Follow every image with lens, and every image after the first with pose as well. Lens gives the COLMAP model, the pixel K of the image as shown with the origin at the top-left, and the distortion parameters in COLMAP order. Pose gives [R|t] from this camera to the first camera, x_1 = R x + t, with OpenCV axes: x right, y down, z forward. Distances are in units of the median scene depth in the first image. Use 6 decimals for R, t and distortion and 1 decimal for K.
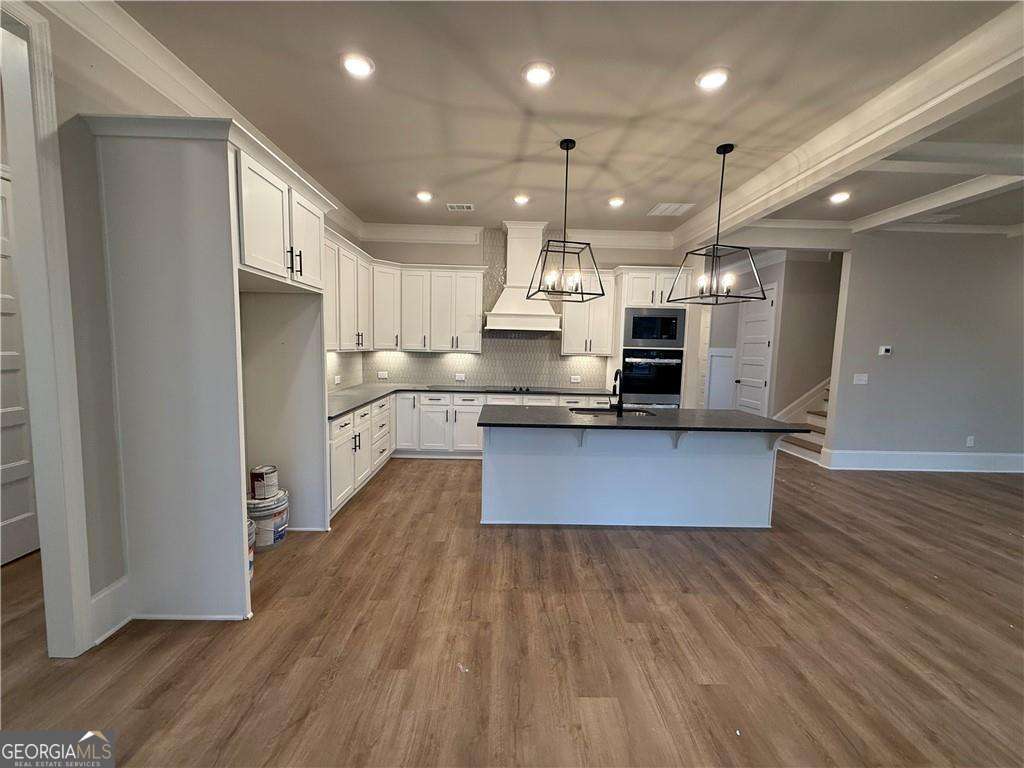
lens RADIAL K [[406.7, 0, 508.9], [0, 406.7, 383.0], [0, 0, 1]] dist [-0.001105, -0.000098]
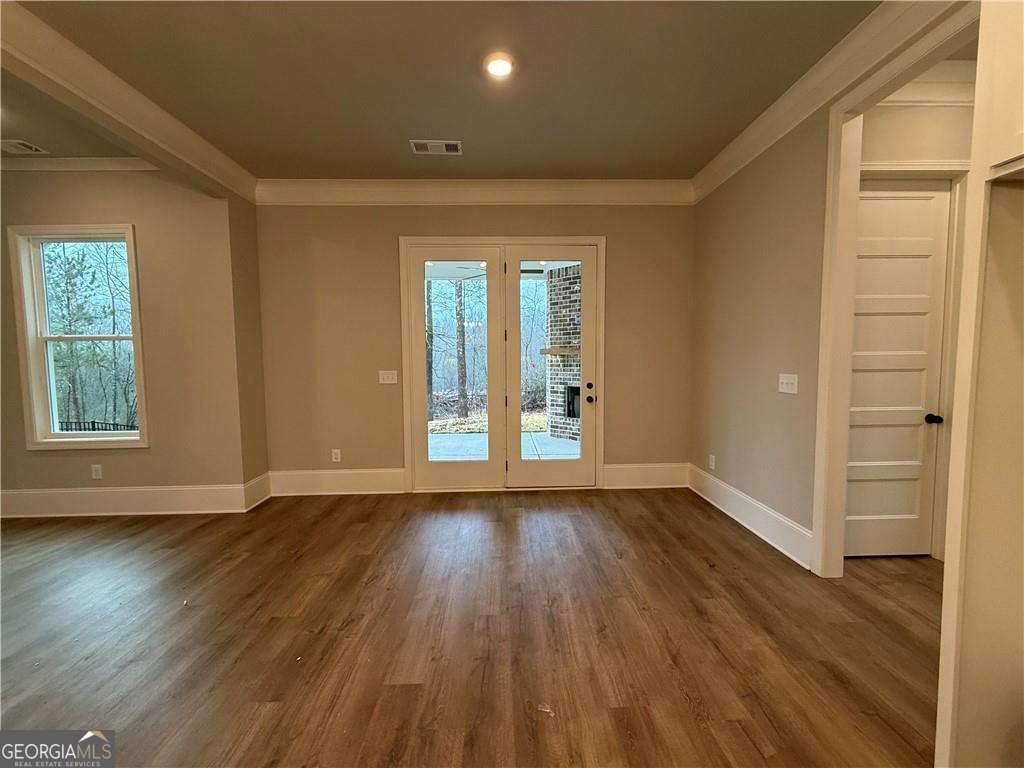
lens RADIAL K [[406.7, 0, 508.9], [0, 406.7, 383.0], [0, 0, 1]] dist [-0.001105, -0.000098]
pose [[-0.999887, -0.010588, -0.010646, -0.009503], [-0.012109, 0.987858, 0.154886, -0.049017], [0.008877, 0.154997, -0.987875, 0.863233]]
